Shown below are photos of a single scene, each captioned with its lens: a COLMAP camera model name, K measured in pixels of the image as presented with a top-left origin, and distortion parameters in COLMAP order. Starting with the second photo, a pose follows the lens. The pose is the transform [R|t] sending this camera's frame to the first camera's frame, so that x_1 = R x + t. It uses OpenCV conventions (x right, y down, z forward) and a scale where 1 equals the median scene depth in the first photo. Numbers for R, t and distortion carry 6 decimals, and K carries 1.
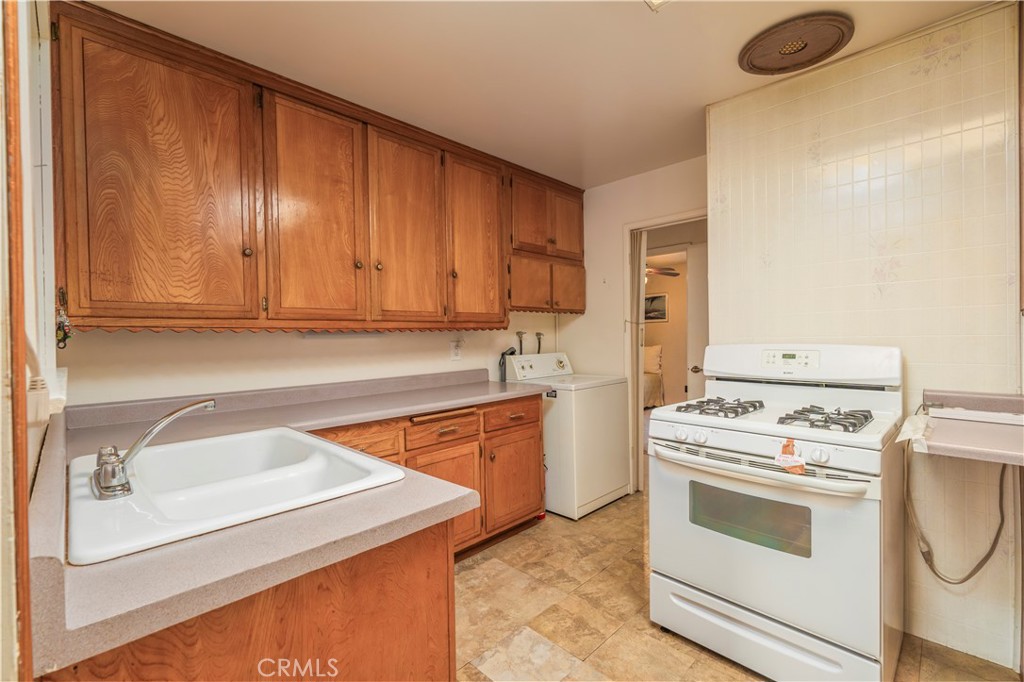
lens RADIAL K [[441.9, 0, 511.5], [0, 441.9, 338.8], [0, 0, 1]] dist [-0.001422, 0.000031]
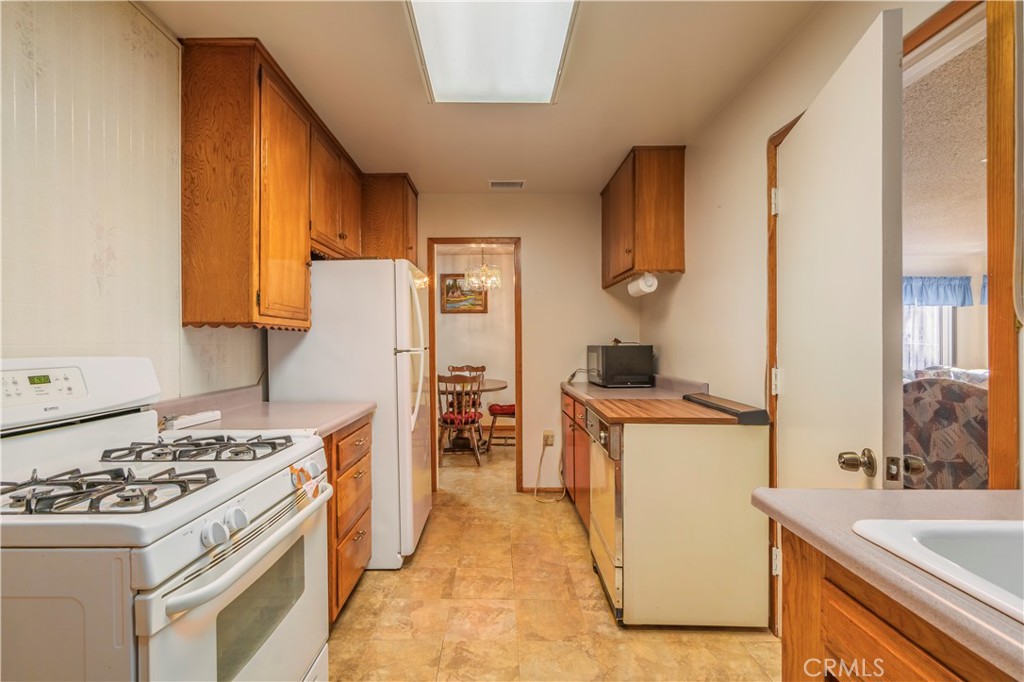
lens RADIAL K [[472.8, 0, 493.7], [0, 472.8, 343.2], [0, 0, 1]] dist [-0.001388, -0.000320]
pose [[-0.695573, 0.015382, 0.718291, -0.186459], [0.017488, 0.999837, -0.004476, 0.005590], [-0.718243, 0.009448, -0.695728, 0.930796]]
